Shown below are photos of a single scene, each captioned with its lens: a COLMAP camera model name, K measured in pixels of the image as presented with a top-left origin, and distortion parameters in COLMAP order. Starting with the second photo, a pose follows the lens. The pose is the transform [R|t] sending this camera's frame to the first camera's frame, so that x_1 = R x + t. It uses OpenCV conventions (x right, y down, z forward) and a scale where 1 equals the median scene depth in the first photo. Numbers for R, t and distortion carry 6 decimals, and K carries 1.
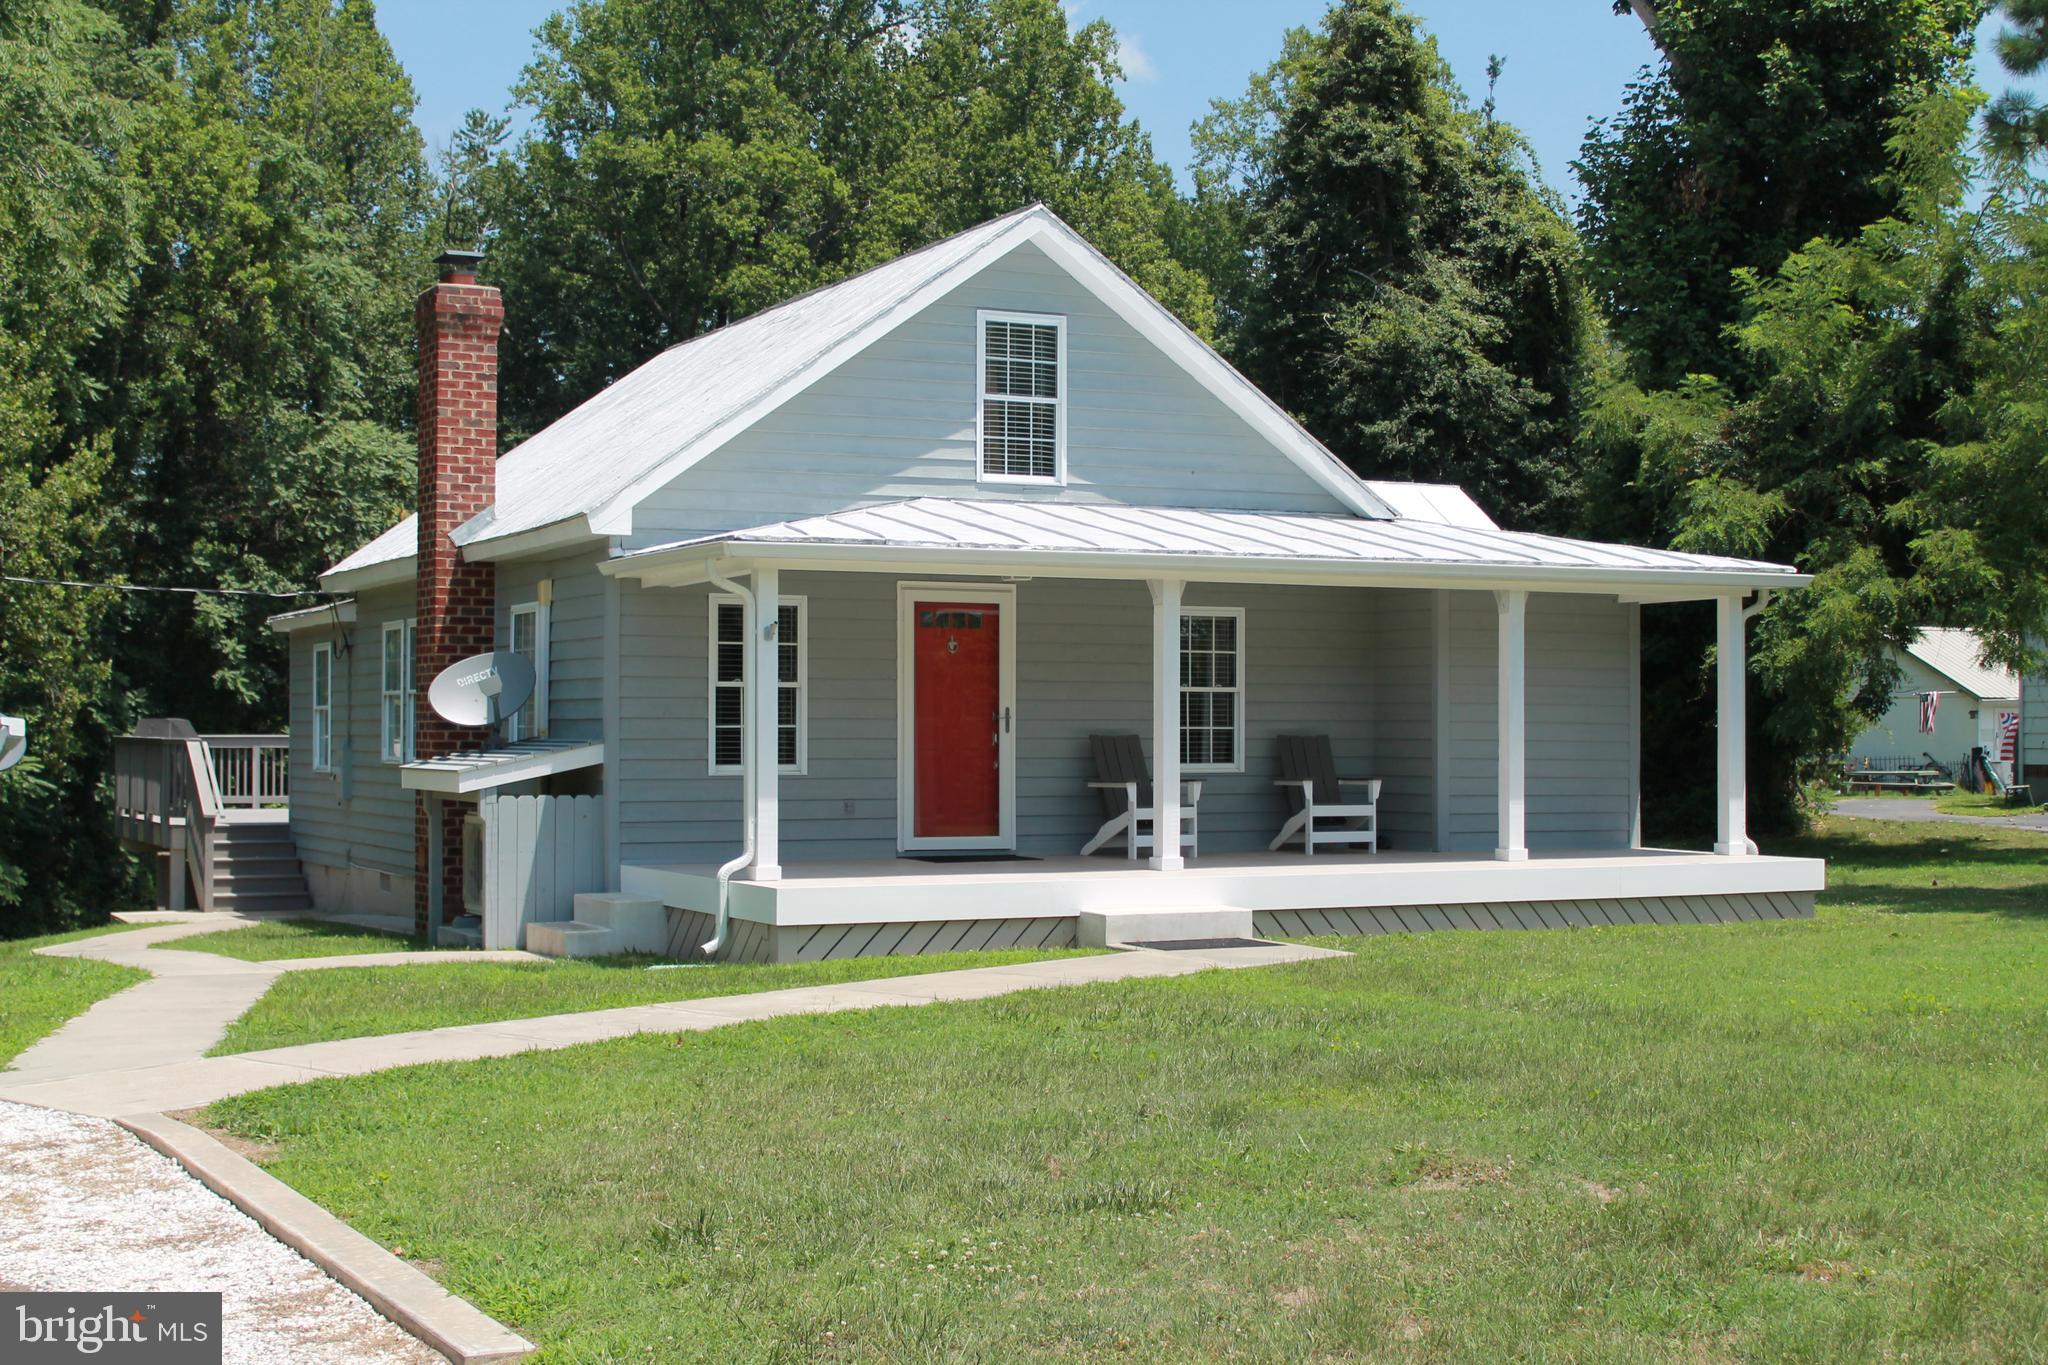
lens RADIAL K [[2619.1, 0, 1017.1], [0, 2619.1, 691.4], [0, 0, 1]] dist [-0.066472, 0.114873]
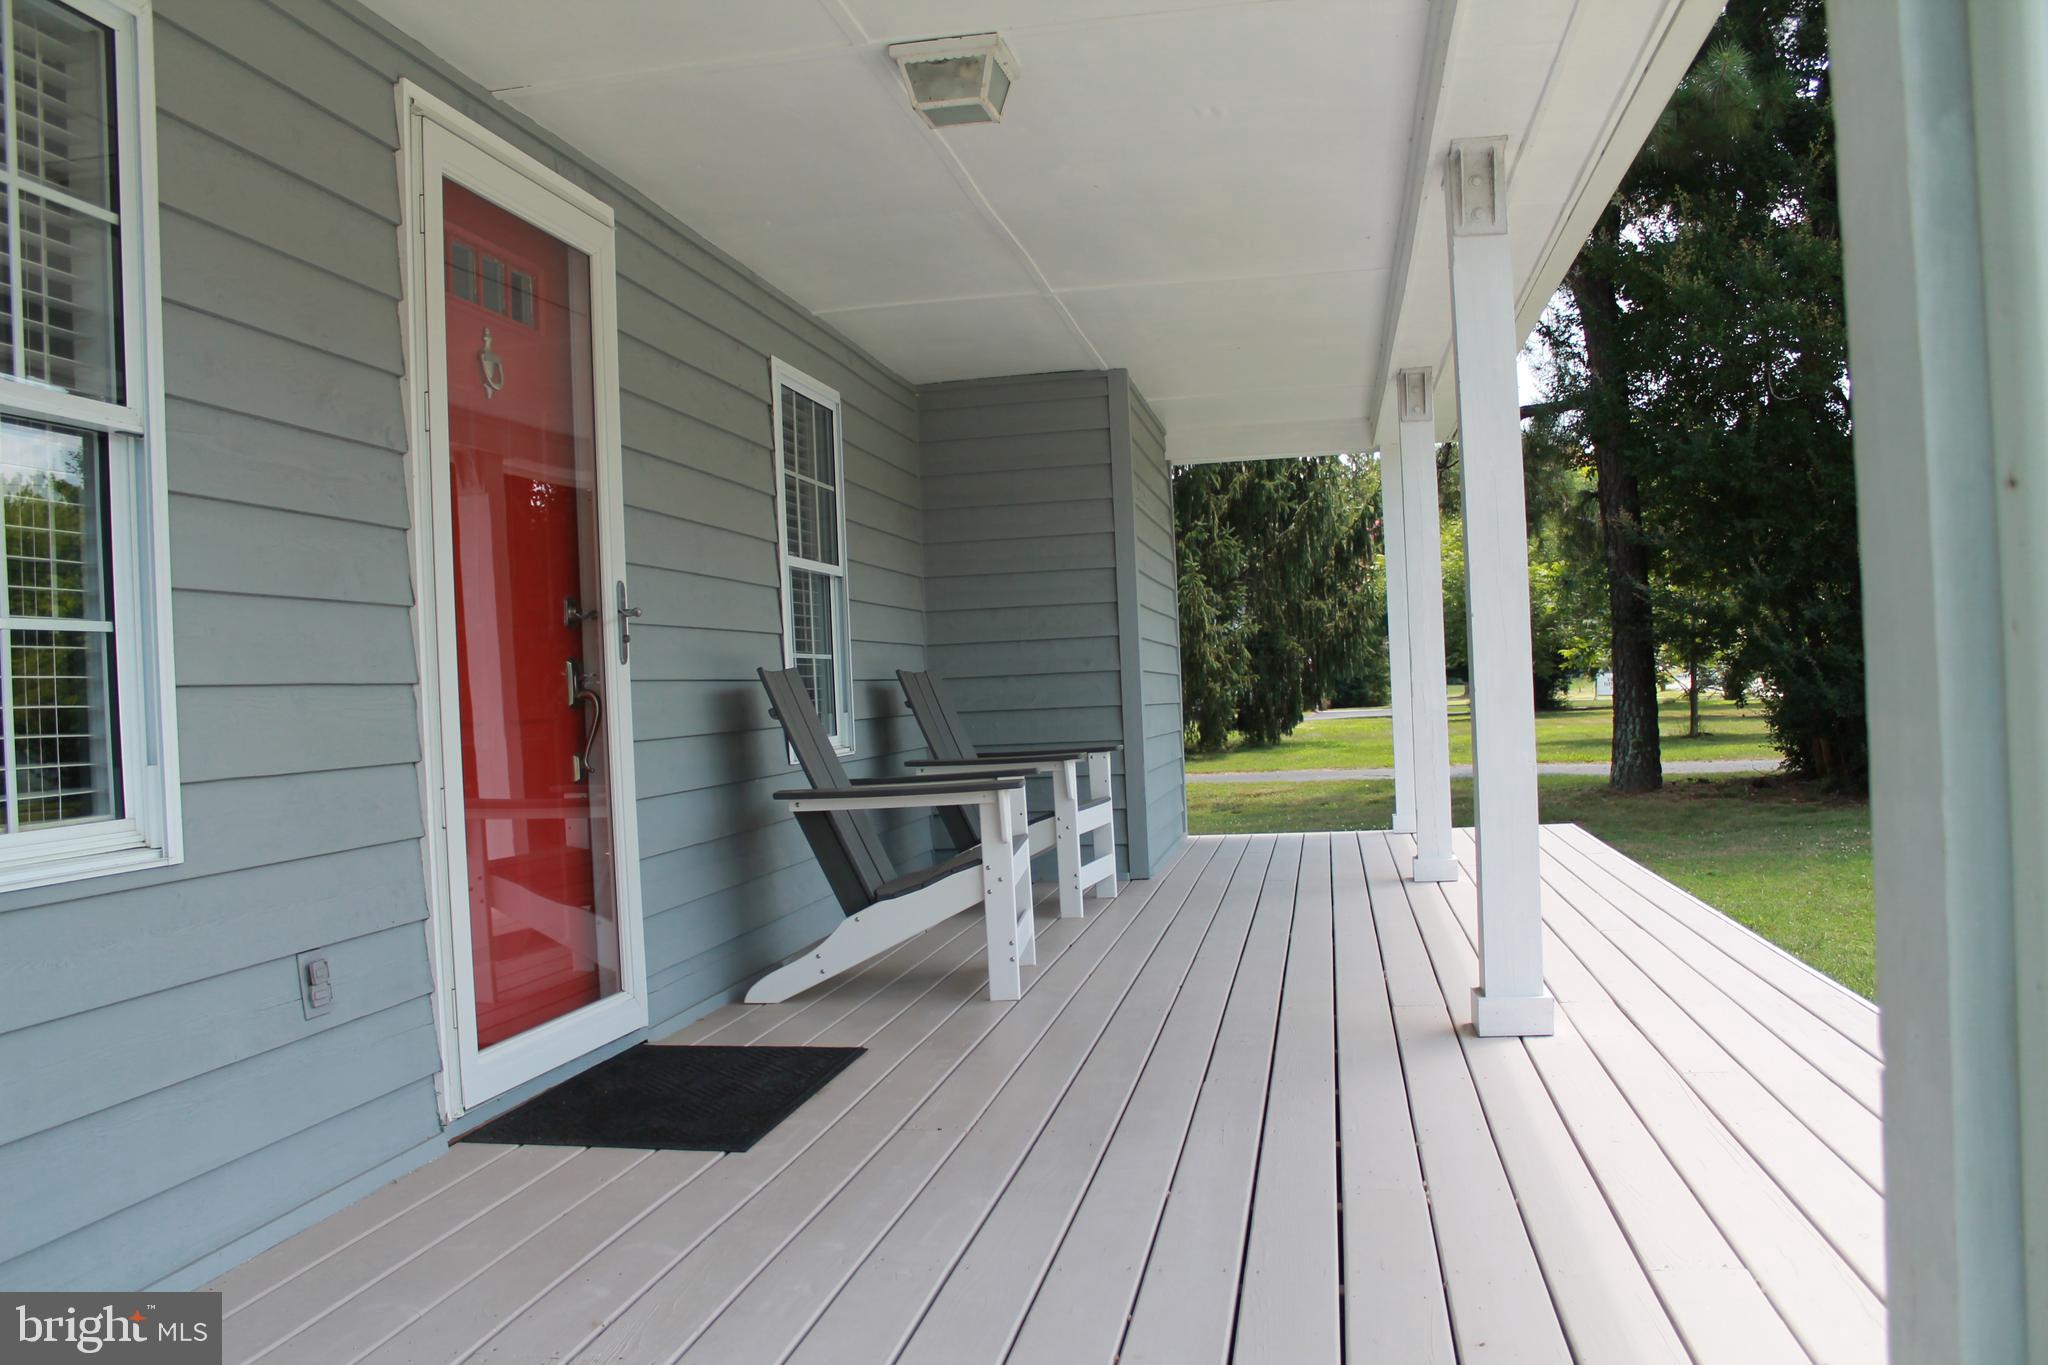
lens RADIAL K [[1670.3, 0, 1028.6], [0, 1670.3, 685.3], [0, 0, 1]] dist [-0.157973, 0.140142]
pose [[0.622225, -0.027494, 0.782356, -0.125621], [0.029419, 0.999498, 0.011727, 0.016982], [-0.782286, 0.015719, 0.622721, 0.802445]]
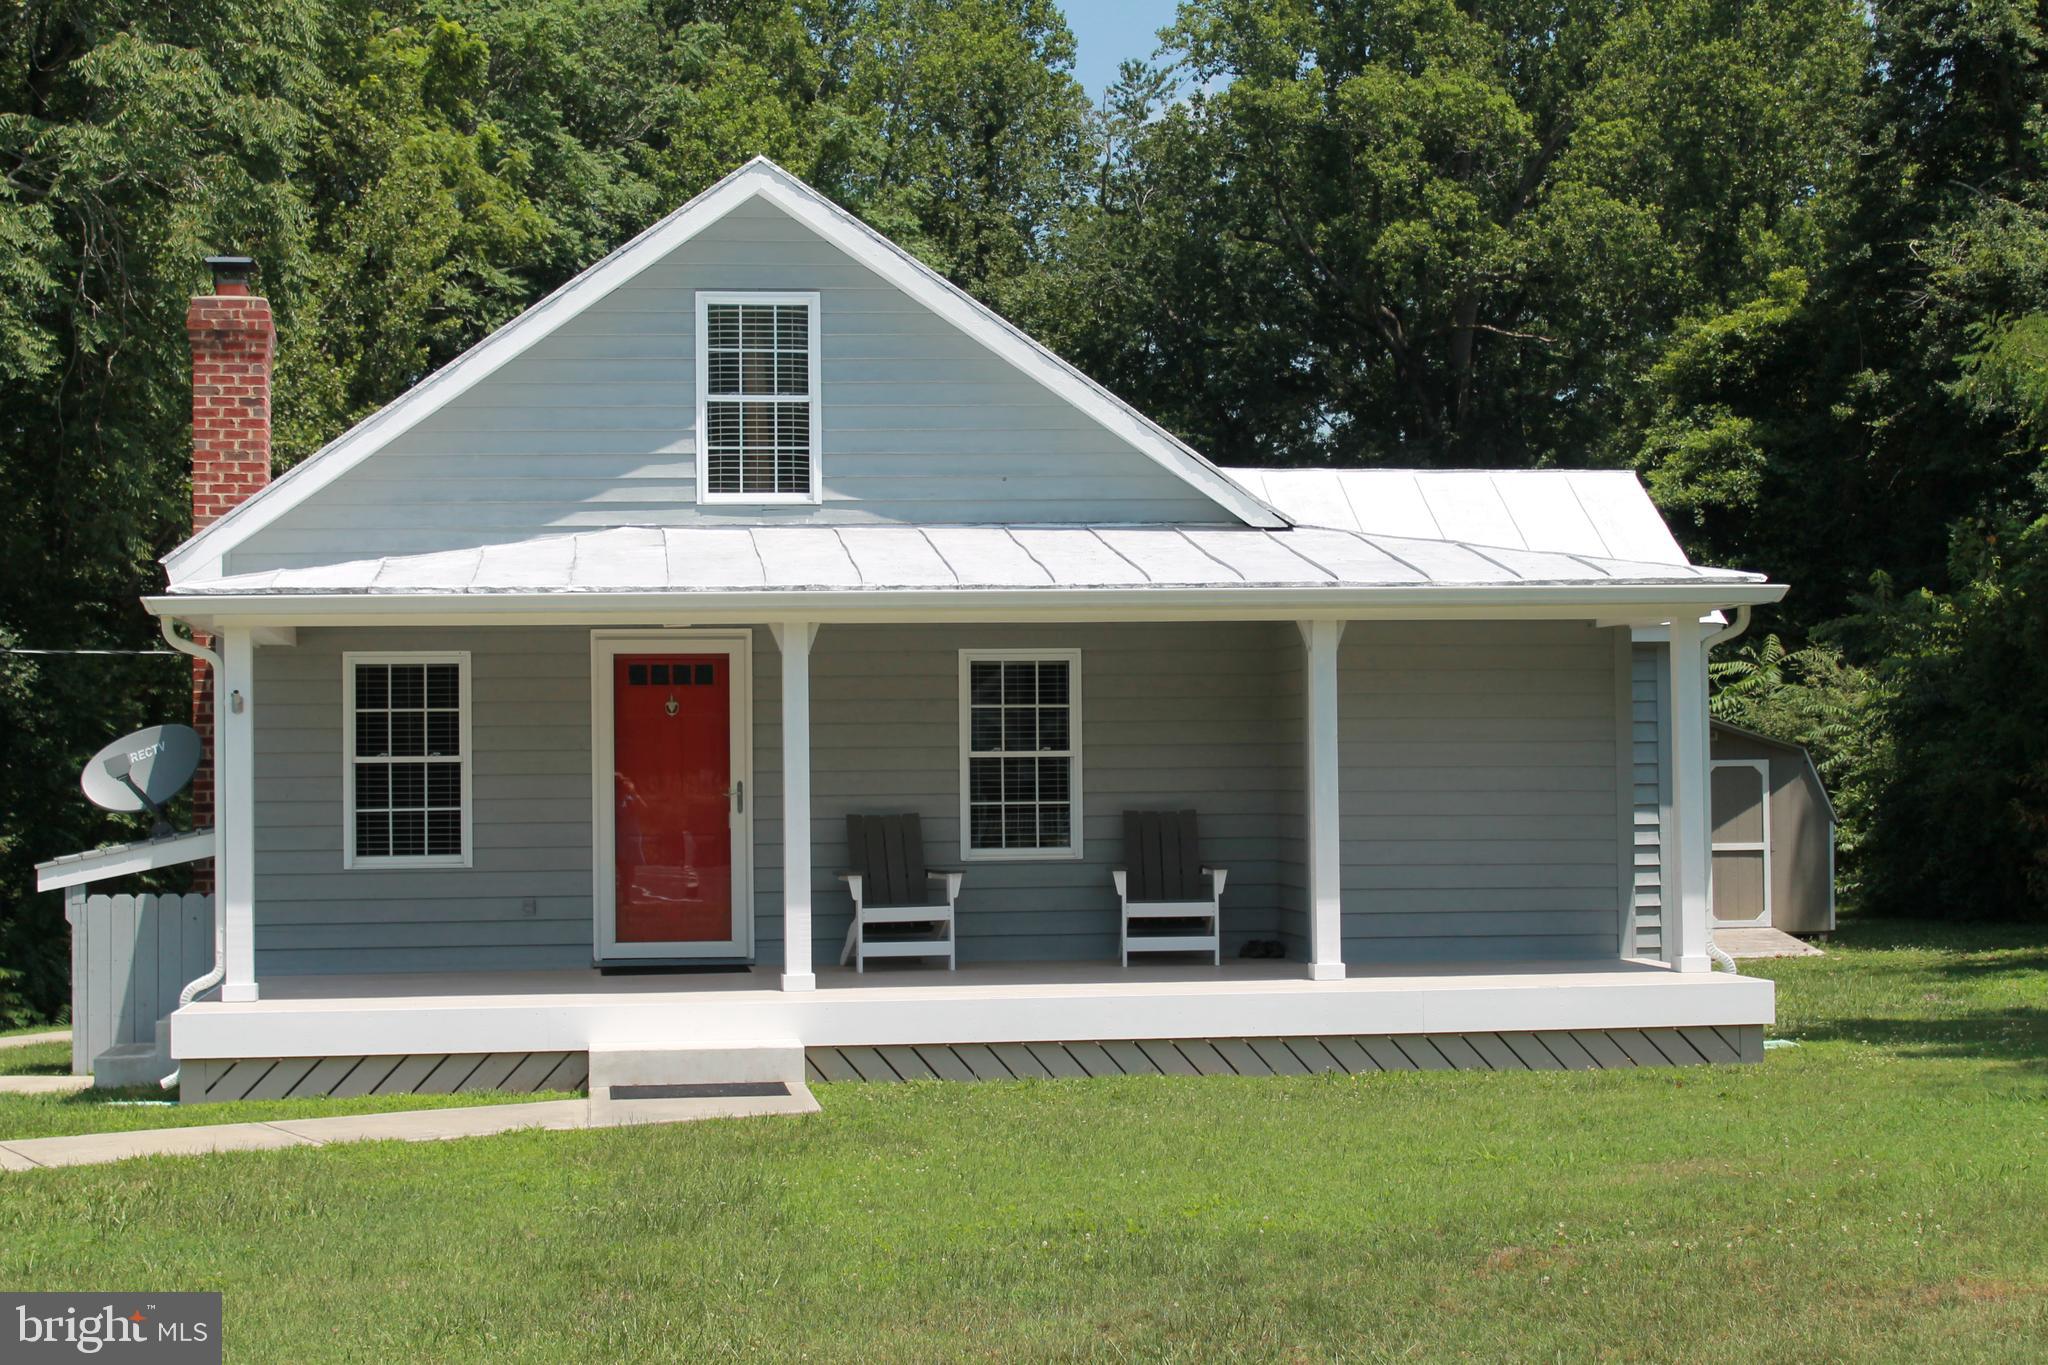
lens RADIAL K [[3075.3, 0, 1024.0], [0, 3075.3, 682.5], [0, 0, 1]] dist [-0.030123, 0.108497]
pose [[0.948069, -0.021350, -0.317347, 0.364227], [0.017174, 0.999725, -0.015951, -0.007467], [0.317600, 0.009673, 0.948175, 0.123866]]
